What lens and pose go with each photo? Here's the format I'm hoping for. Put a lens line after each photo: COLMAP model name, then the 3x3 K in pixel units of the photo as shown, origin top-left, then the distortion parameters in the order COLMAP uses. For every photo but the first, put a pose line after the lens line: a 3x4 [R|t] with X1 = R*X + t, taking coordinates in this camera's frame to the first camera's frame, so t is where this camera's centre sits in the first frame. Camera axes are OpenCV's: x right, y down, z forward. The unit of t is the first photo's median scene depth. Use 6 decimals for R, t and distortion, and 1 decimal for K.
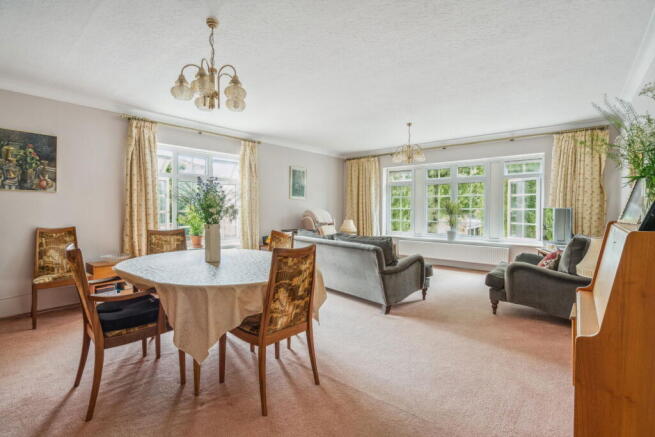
lens RADIAL K [[299.1, 0, 326.1], [0, 299.1, 215.7], [0, 0, 1]] dist [-0.019085, 0.011692]
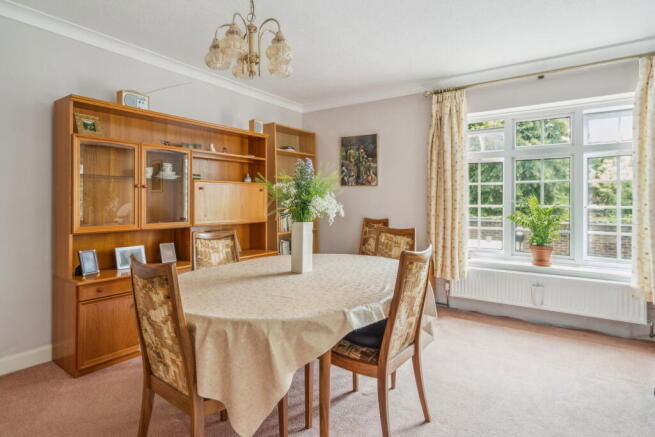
lens RADIAL K [[363.4, 0, 328.5], [0, 363.4, 200.2], [0, 0, 1]] dist [0.001969, 0.000653]
pose [[0.081574, 0.000658, -0.996667, 0.262884], [-0.028308, 0.999598, -0.001657, -0.012642], [0.996265, 0.028349, 0.081560, 0.476652]]
